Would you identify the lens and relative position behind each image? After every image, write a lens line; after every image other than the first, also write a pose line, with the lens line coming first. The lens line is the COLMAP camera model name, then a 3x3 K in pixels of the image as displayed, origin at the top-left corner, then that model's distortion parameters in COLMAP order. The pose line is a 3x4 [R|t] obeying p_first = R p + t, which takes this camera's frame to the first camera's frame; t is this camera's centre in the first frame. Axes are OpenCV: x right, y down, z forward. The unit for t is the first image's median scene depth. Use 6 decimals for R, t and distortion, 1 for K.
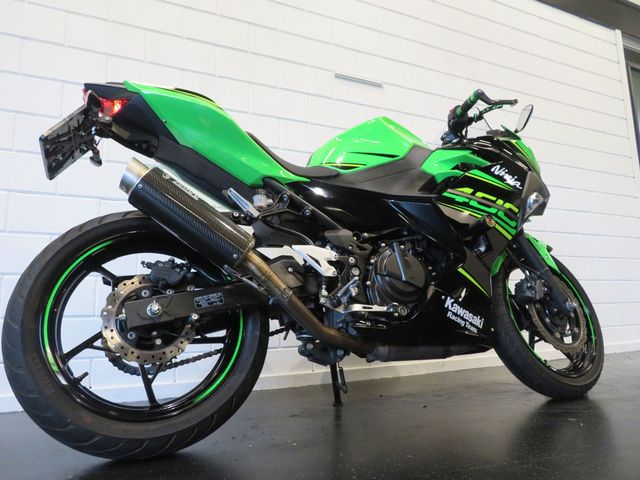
lens RADIAL K [[457.2, 0, 323.2], [0, 457.2, 241.8], [0, 0, 1]] dist [-0.007552, 0.003694]
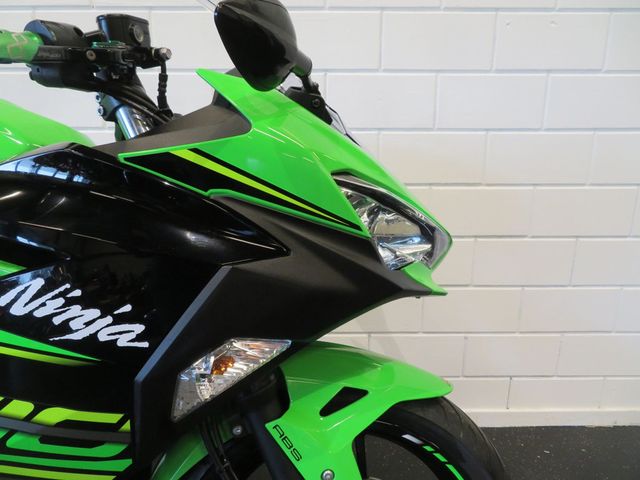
lens RADIAL K [[456.0, 0, 320.0], [0, 456.0, 240.0], [0, 0, 1]] dist [-0.010830, -0.001432]
pose [[0.904047, 0.141229, -0.403426, 0.744502], [0.025068, 0.924694, 0.379886, -0.334442], [0.426697, -0.353548, 0.832426, 0.949967]]
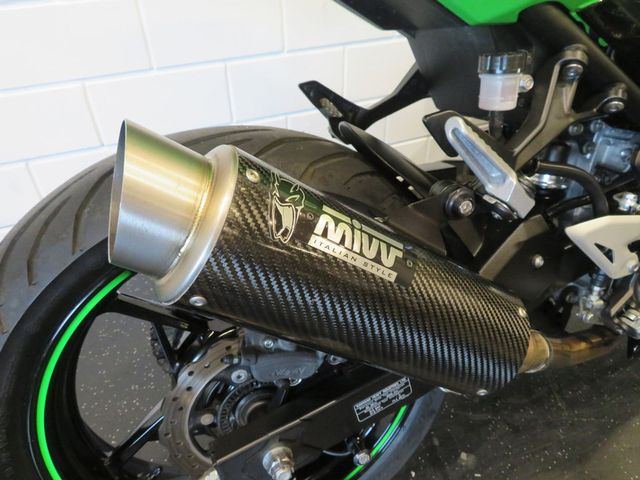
lens RADIAL K [[460.9, 0, 321.7], [0, 460.9, 242.7], [0, 0, 1]] dist [-0.000757, 0.003909]
pose [[0.998949, 0.042564, -0.017000, -0.246919], [-0.016230, 0.675383, 0.737289, -0.248551], [0.042863, -0.736238, 0.675364, 0.640699]]
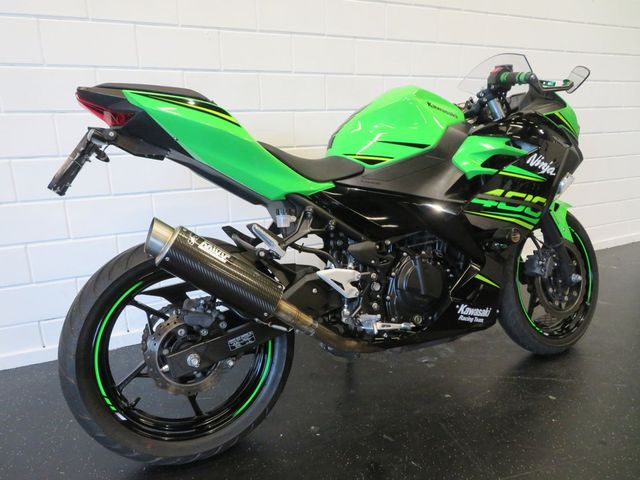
lens RADIAL K [[457.2, 0, 323.2], [0, 457.2, 241.8], [0, 0, 1]] dist [-0.007552, 0.003694]
pose [[0.999736, 0.021735, 0.007420, -0.056419], [-0.022858, 0.910167, 0.413611, -0.425836], [0.002236, -0.413672, 0.910423, 0.093229]]
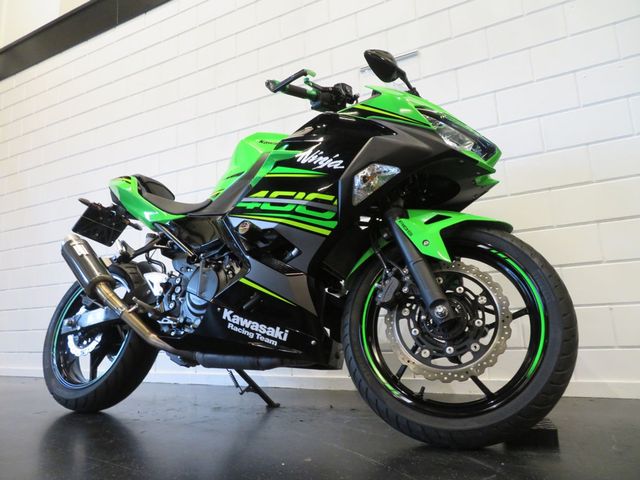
lens RADIAL K [[457.2, 0, 323.2], [0, 457.2, 241.8], [0, 0, 1]] dist [-0.007552, 0.003694]
pose [[0.602908, -0.131475, -0.786903, 1.182644], [0.146524, 0.987798, -0.052777, 0.056658], [0.784240, -0.083480, 0.614816, 0.537972]]
